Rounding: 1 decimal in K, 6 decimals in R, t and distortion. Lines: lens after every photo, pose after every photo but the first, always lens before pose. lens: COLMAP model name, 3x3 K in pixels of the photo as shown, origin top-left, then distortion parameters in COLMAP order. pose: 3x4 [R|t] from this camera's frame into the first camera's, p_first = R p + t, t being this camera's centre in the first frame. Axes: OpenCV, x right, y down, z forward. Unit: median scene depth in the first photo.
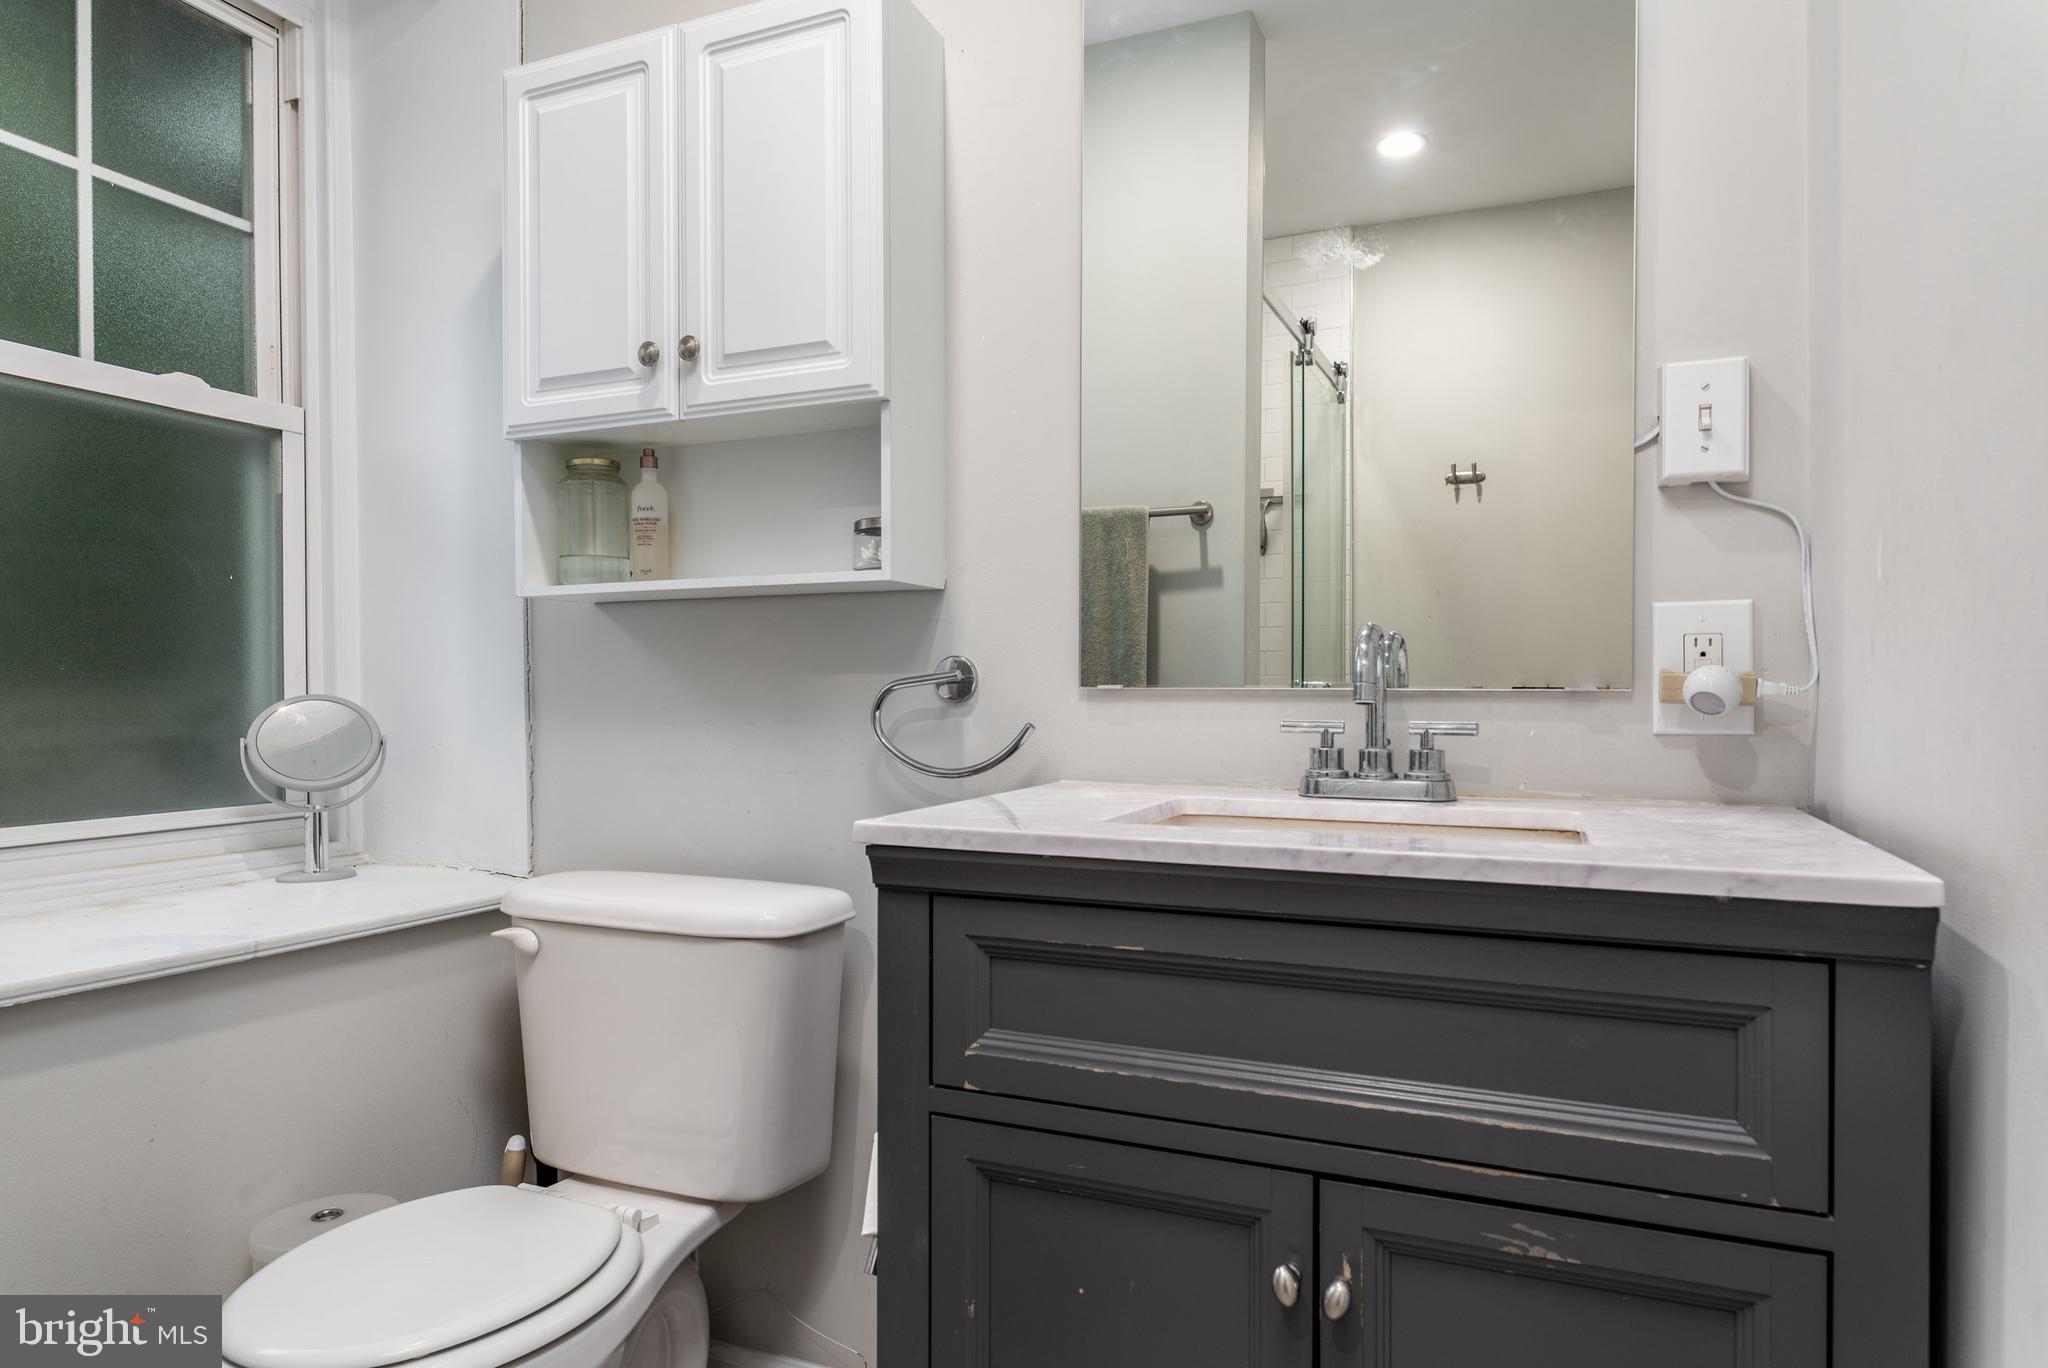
lens RADIAL K [[1190.6, 0, 1022.2], [0, 1190.6, 691.1], [0, 0, 1]] dist [0.000134, -0.001997]
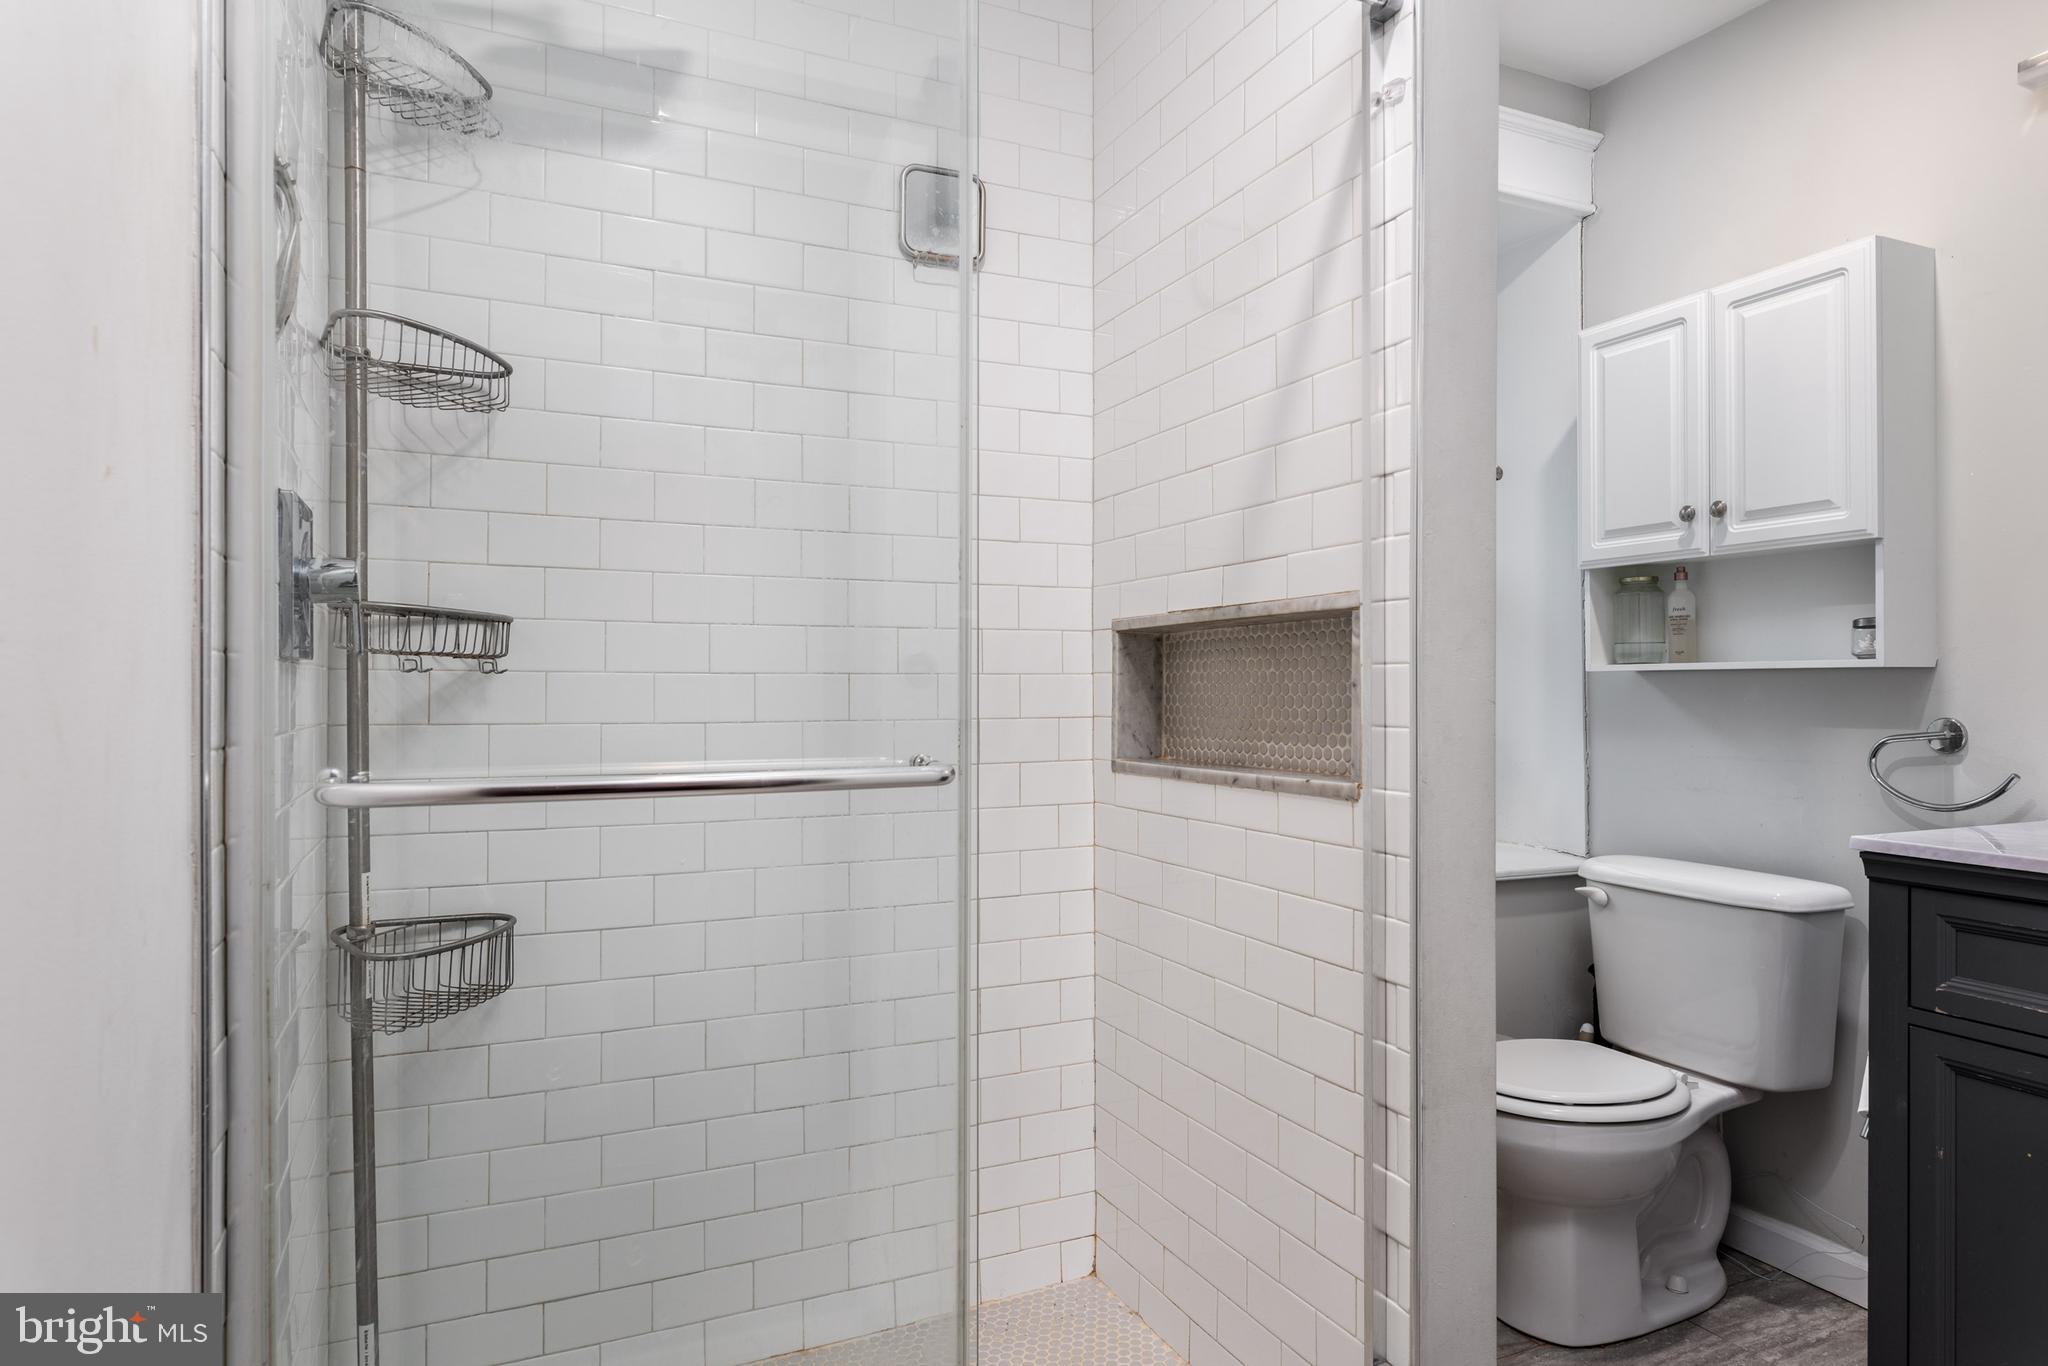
lens RADIAL K [[1190.6, 0, 1014.7], [0, 1190.6, 683.7], [0, 0, 1]] dist [0.000134, -0.001997]
pose [[0.725937, -0.001306, -0.687760, 0.102549], [-0.001018, 0.999995, -0.002973, -0.063625], [0.687760, 0.002859, 0.725932, -0.669730]]
